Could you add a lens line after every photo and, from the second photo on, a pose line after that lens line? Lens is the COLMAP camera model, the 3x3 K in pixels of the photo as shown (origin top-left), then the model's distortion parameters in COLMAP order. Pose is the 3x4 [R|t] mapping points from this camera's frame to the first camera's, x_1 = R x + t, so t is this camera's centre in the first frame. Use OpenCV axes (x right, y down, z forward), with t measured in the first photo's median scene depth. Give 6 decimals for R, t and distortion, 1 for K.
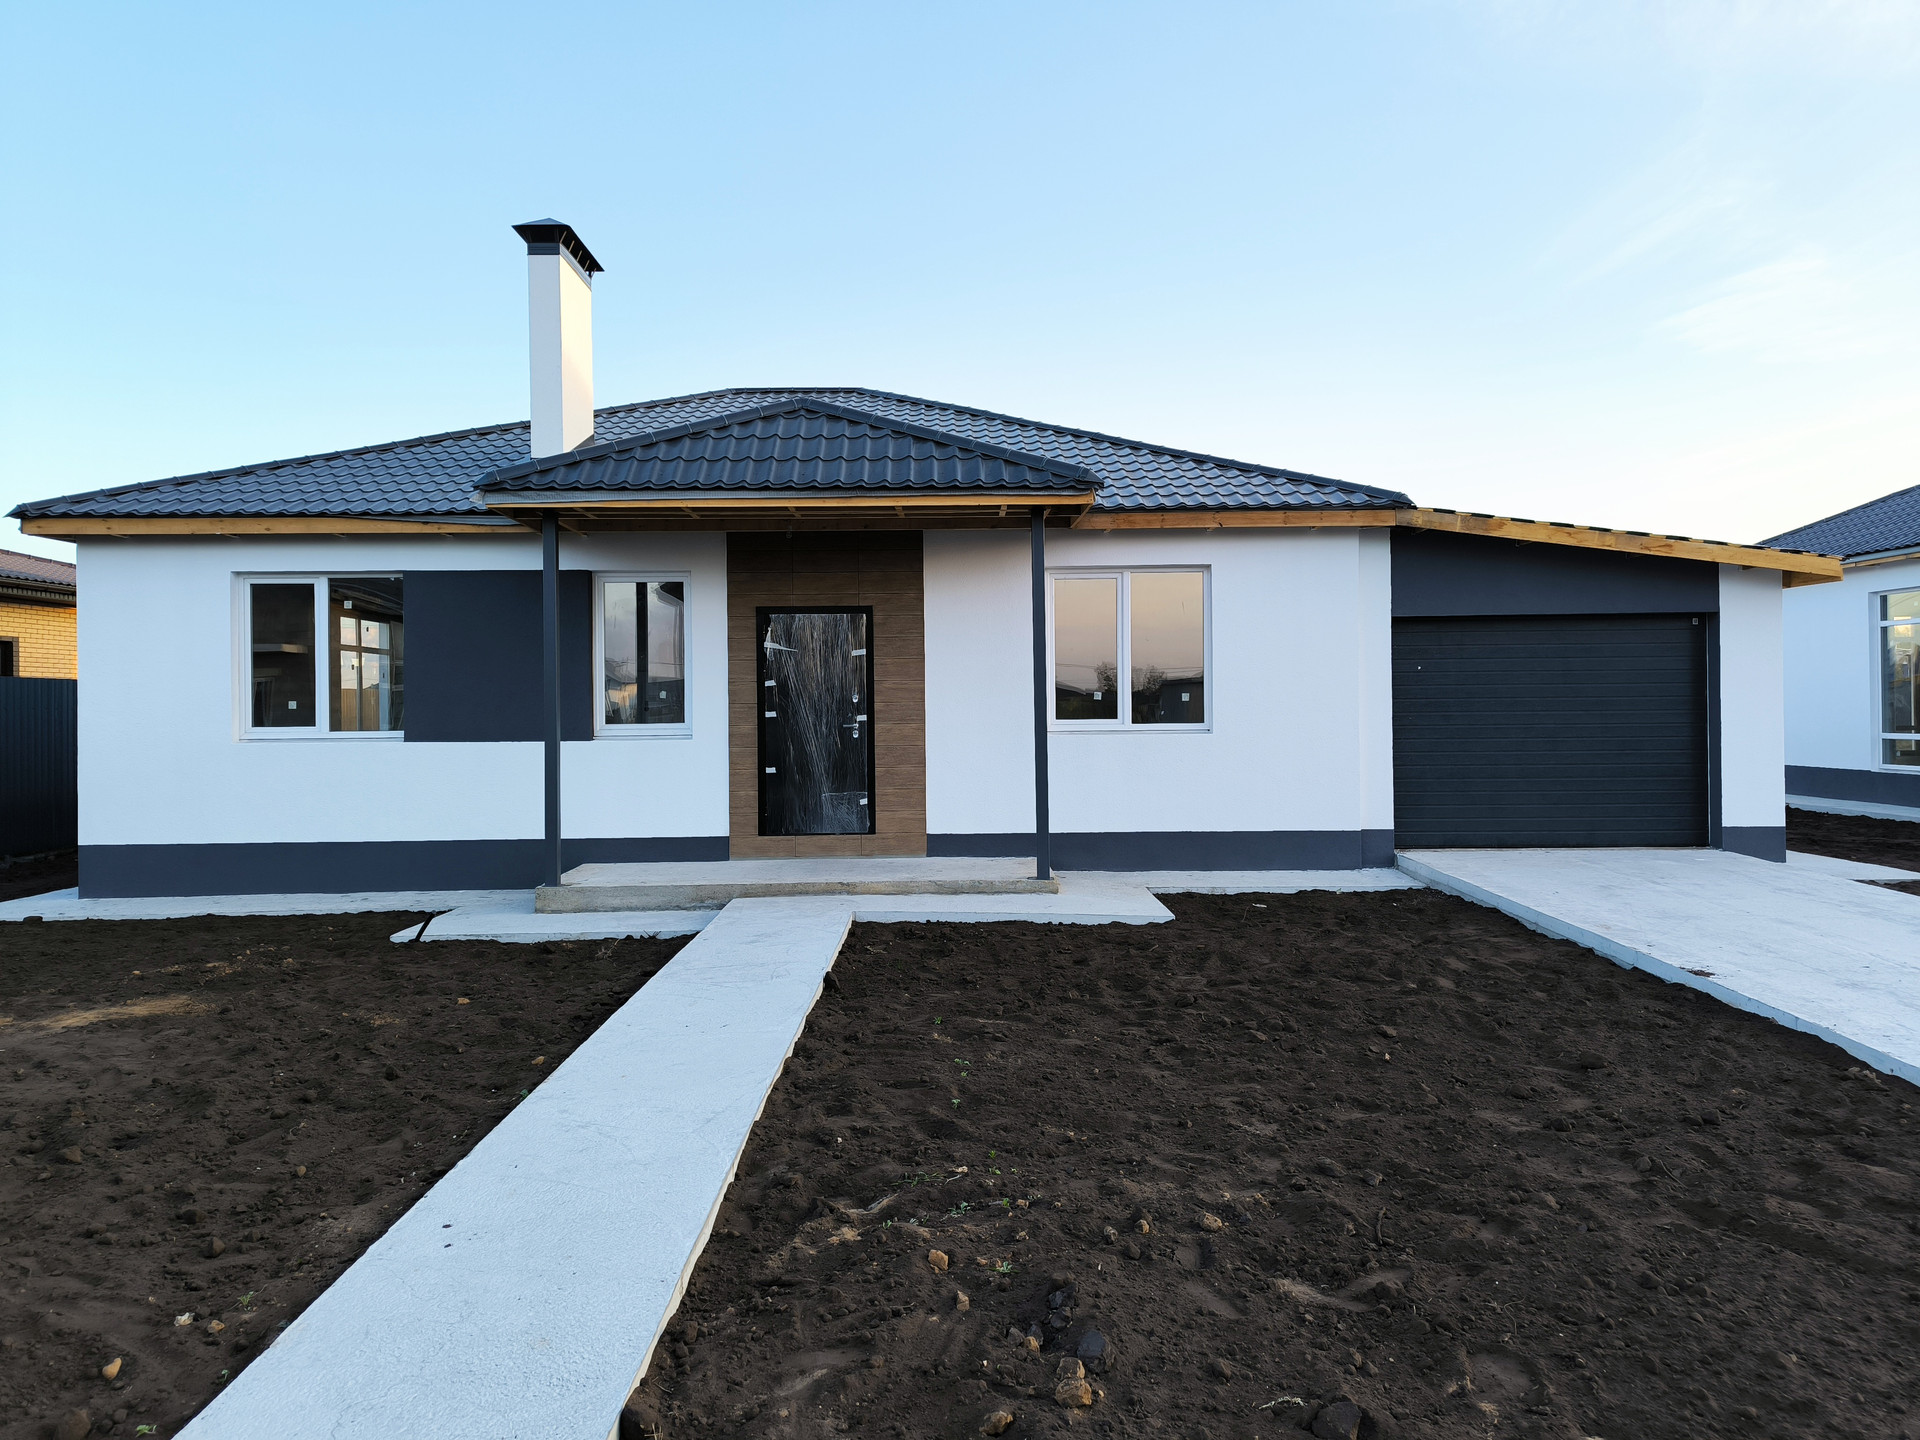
lens RADIAL K [[1343.7, 0, 958.1], [0, 1343.7, 709.9], [0, 0, 1]] dist [0.062874, -0.042742]
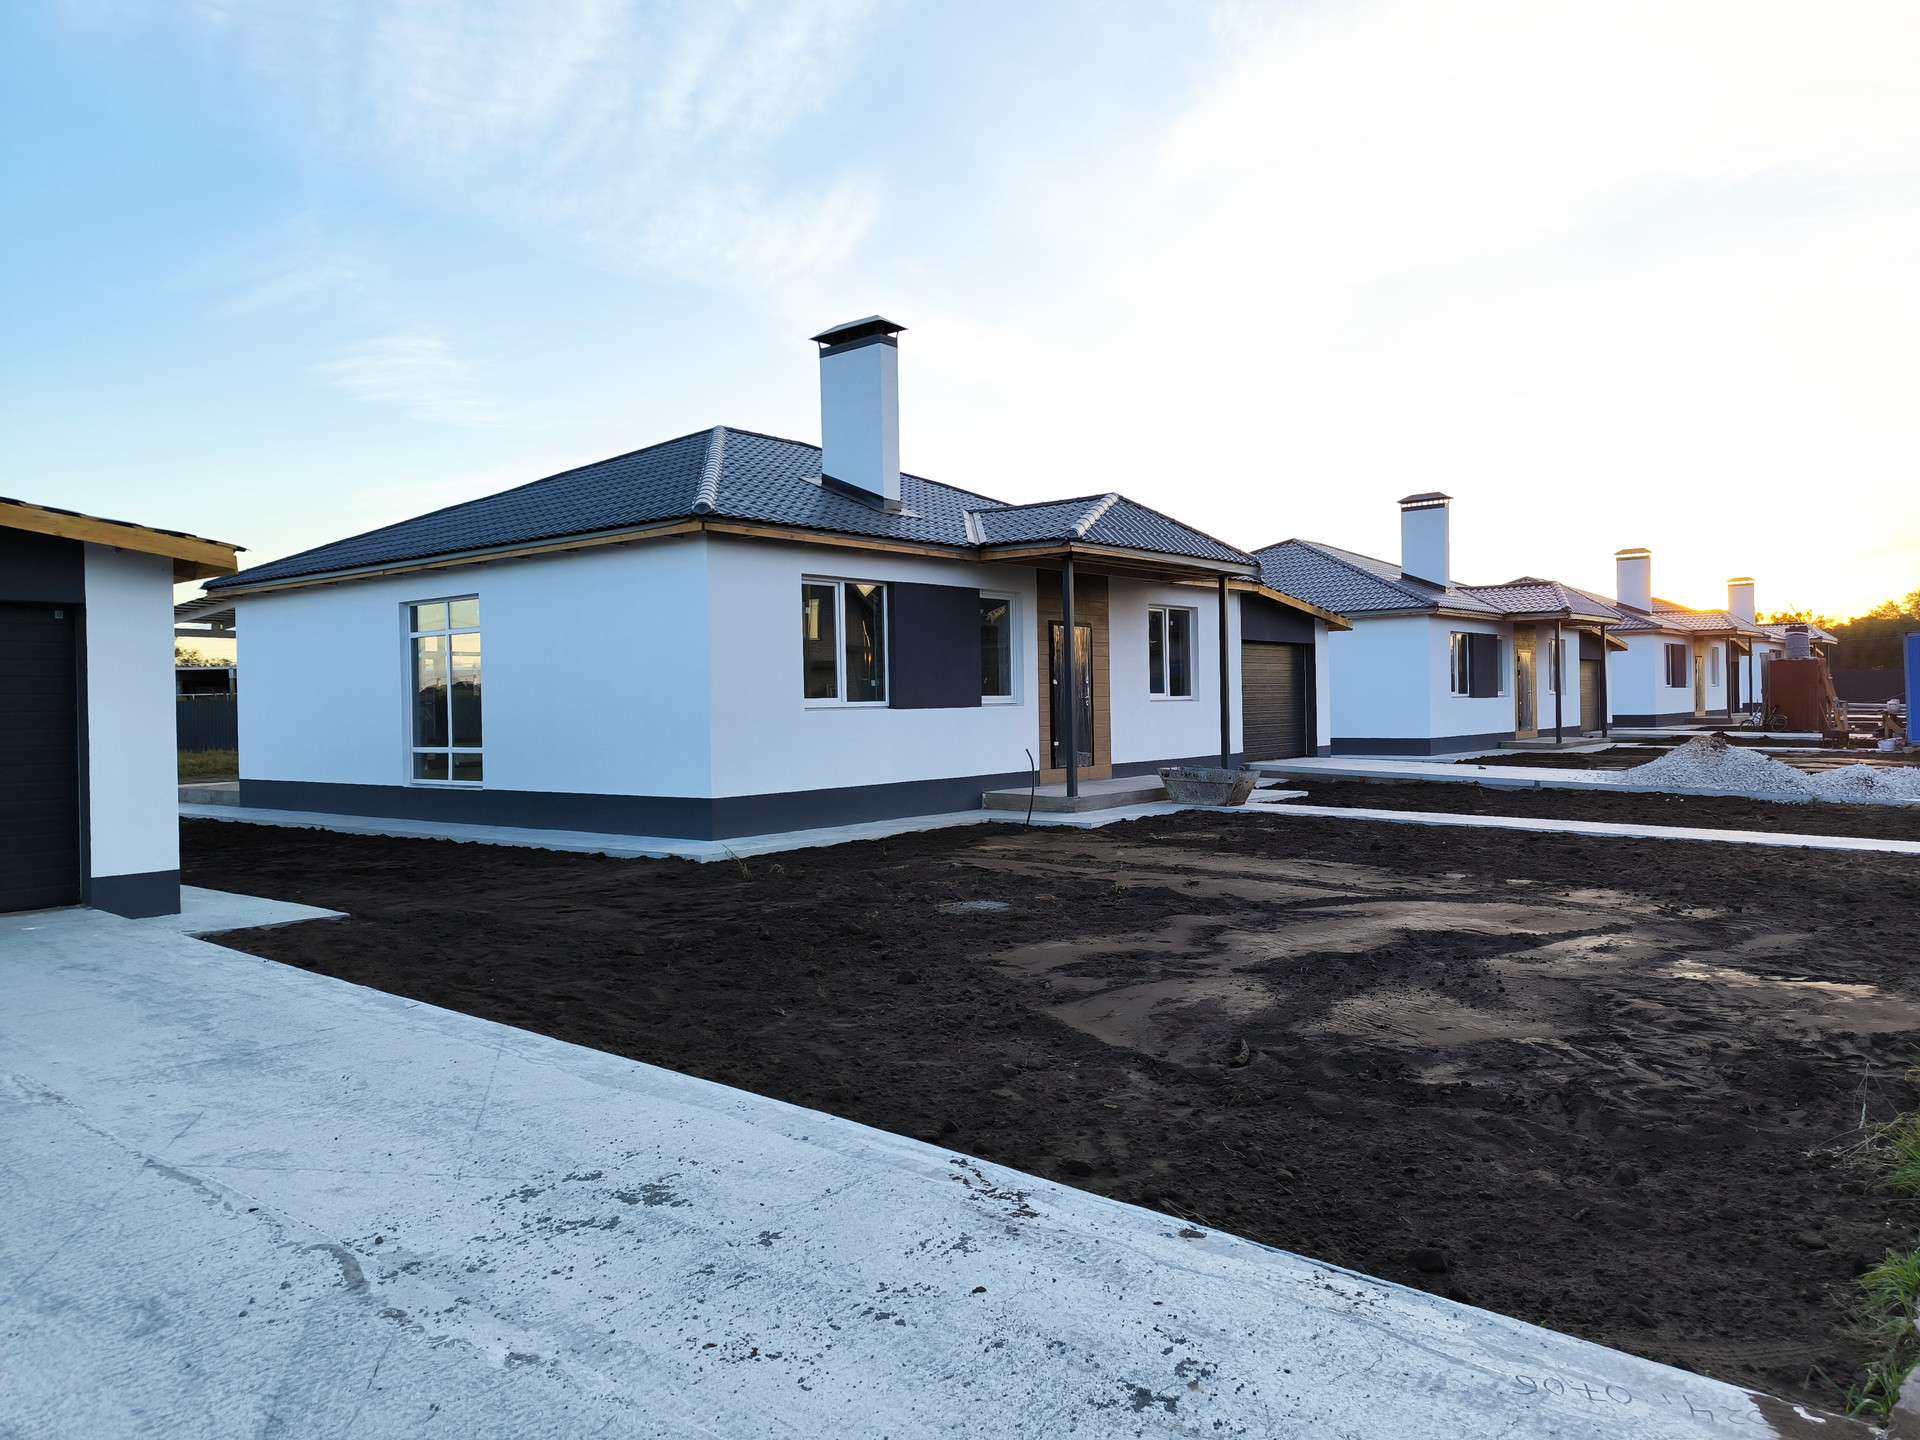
lens RADIAL K [[1343.7, 0, 958.1], [0, 1343.7, 709.9], [0, 0, 1]] dist [0.062874, -0.042742]
pose [[0.650880, -0.004176, 0.759169, 0.300608], [0.010997, 0.999932, -0.003928, -0.002504], [-0.759101, 0.010905, 0.650882, 0.116145]]
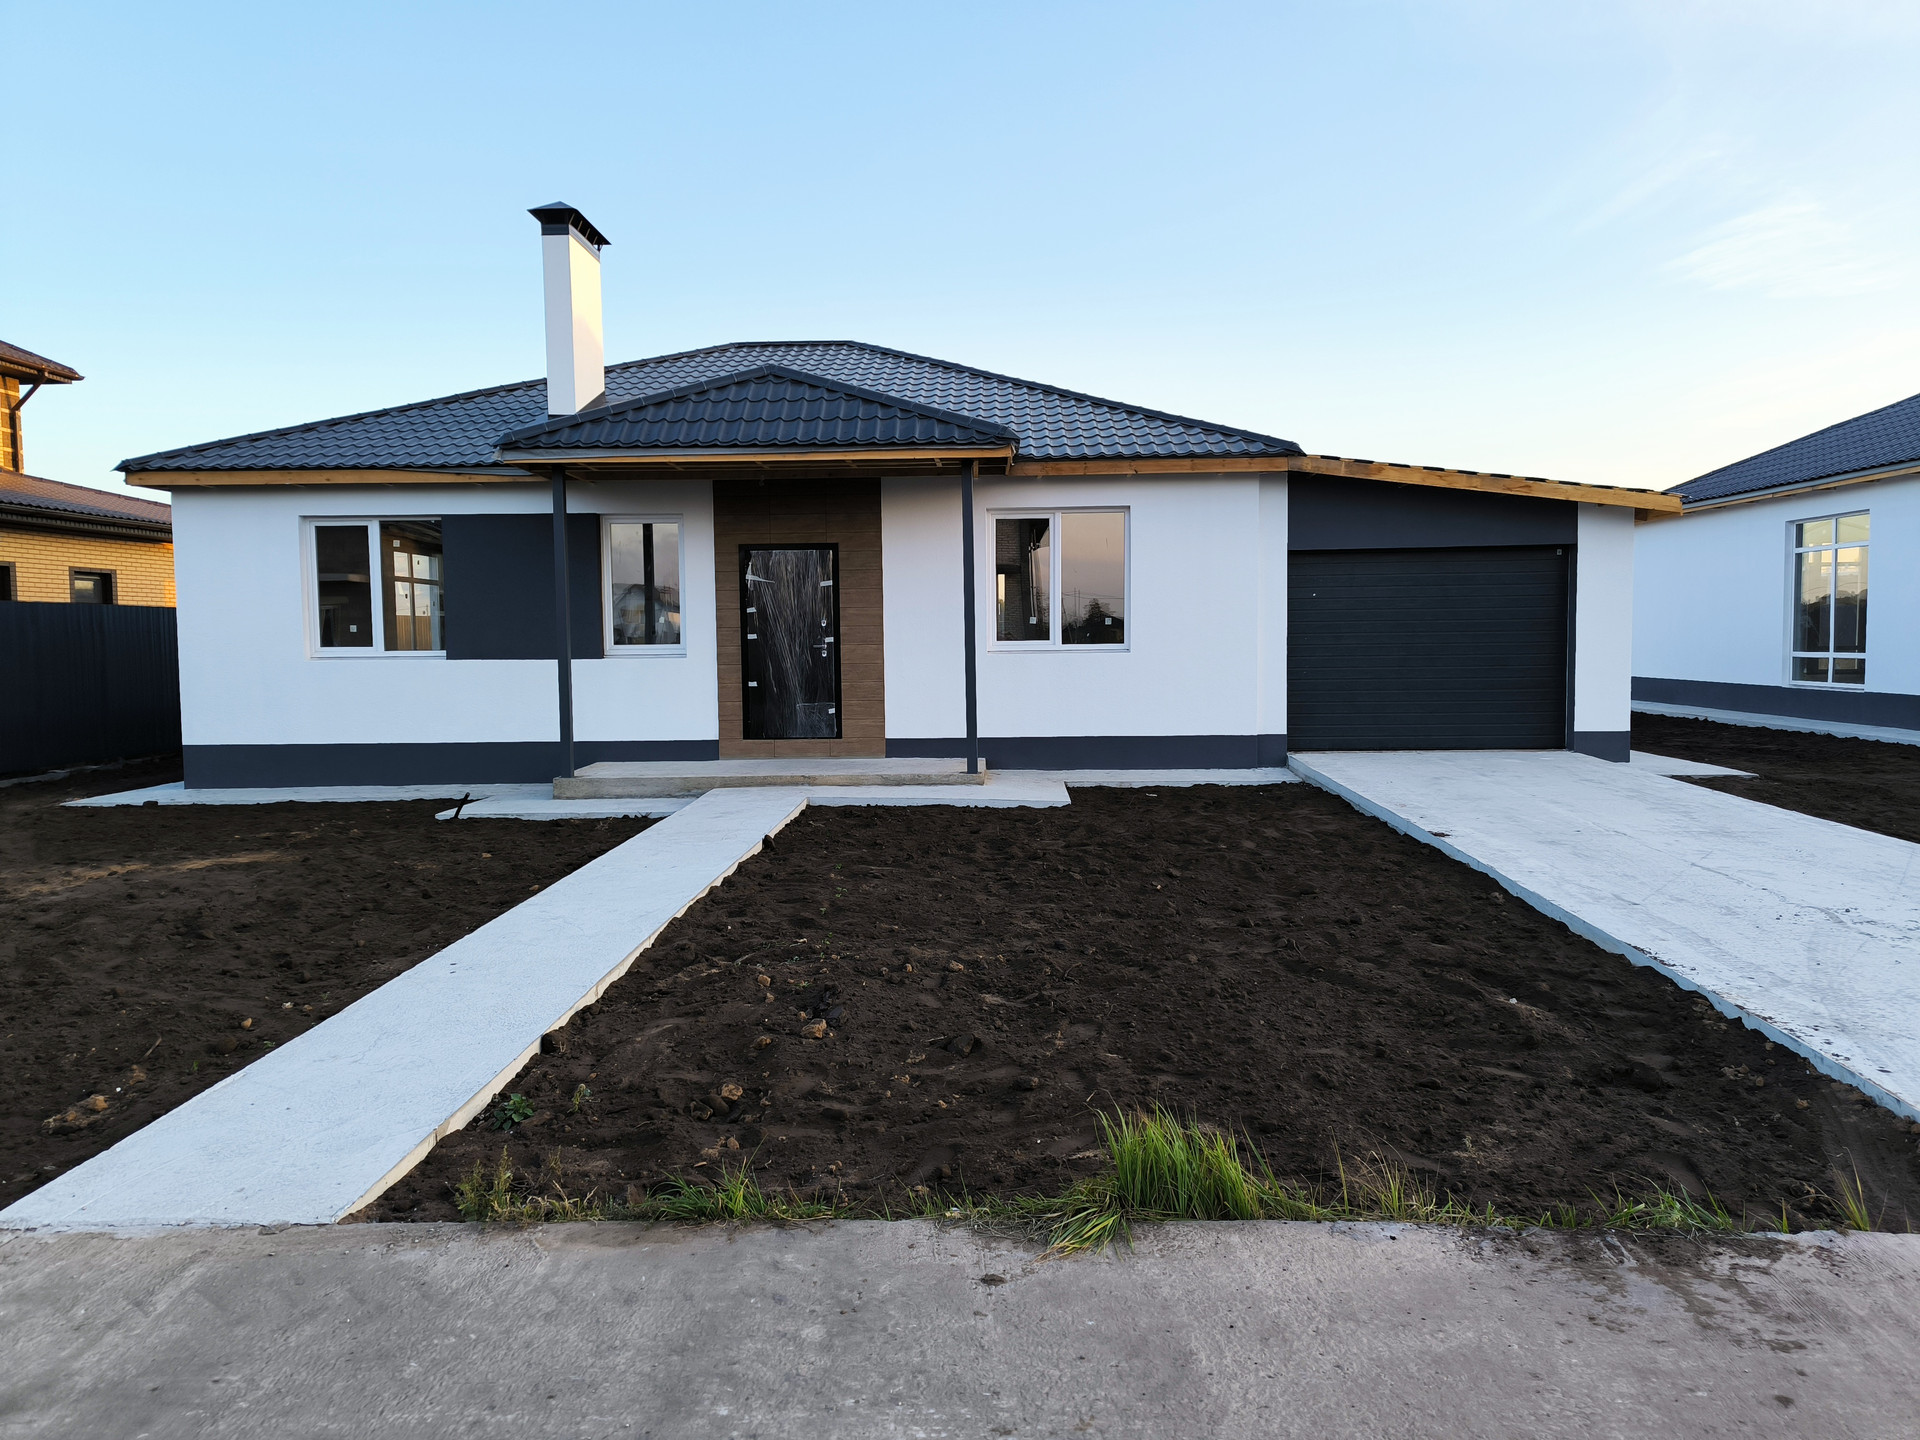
lens RADIAL K [[1343.5, 0, 960.0], [0, 1343.5, 720.0], [0, 0, 1]] dist [0.072945, -0.065588]
pose [[0.999159, 0.000465, -0.041000, 0.092234], [0.002065, 0.998097, 0.061636, 0.004131], [0.040951, -0.061669, 0.997256, -0.173474]]
